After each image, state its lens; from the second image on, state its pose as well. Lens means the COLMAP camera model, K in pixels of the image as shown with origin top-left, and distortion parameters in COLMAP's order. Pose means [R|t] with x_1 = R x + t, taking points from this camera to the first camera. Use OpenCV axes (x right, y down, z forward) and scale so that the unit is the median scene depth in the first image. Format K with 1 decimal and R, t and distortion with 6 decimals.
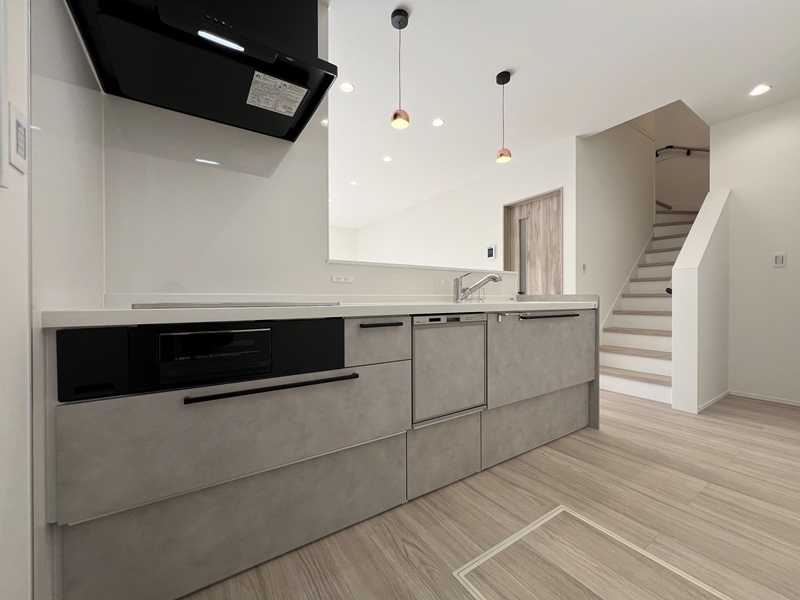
lens RADIAL K [[320.8, 0, 401.2], [0, 320.8, 305.5], [0, 0, 1]] dist [-0.005923, 0.000599]
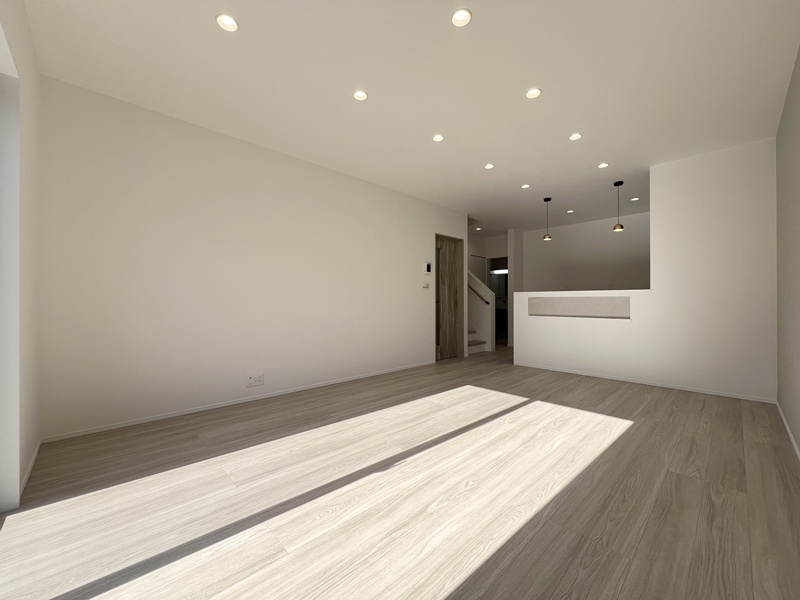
lens RADIAL K [[320.8, 0, 401.6], [0, 320.8, 293.9], [0, 0, 1]] dist [-0.005923, 0.000599]
pose [[-0.179204, 0.041589, 0.982932, -0.953314], [0.042903, 0.998486, -0.034425, -0.036097], [-0.982876, 0.036002, -0.180717, 1.447541]]
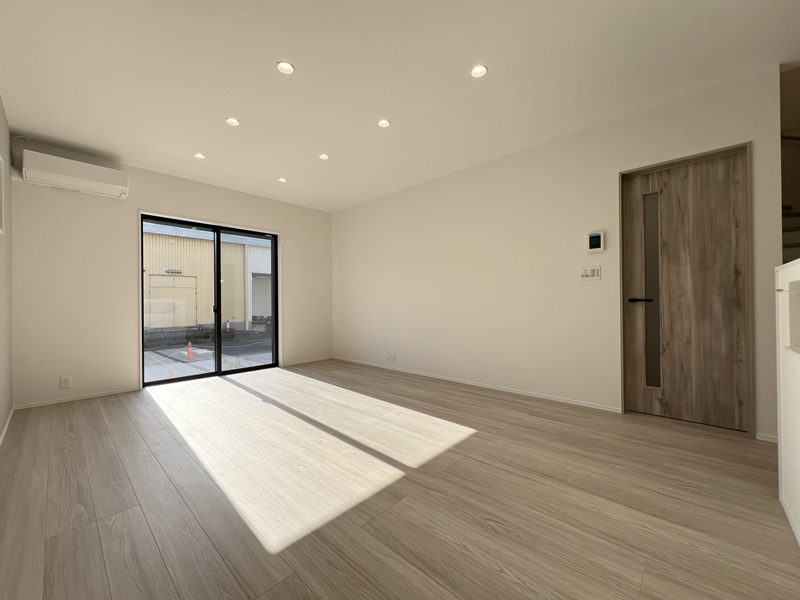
lens RADIAL K [[320.8, 0, 398.2], [0, 320.8, 298.7], [0, 0, 1]] dist [-0.005923, 0.000599]
pose [[0.971956, 0.011171, 0.234896, -0.316971], [0.001168, 0.998630, -0.052322, -0.009489], [-0.235159, 0.051129, 0.970611, 0.486395]]
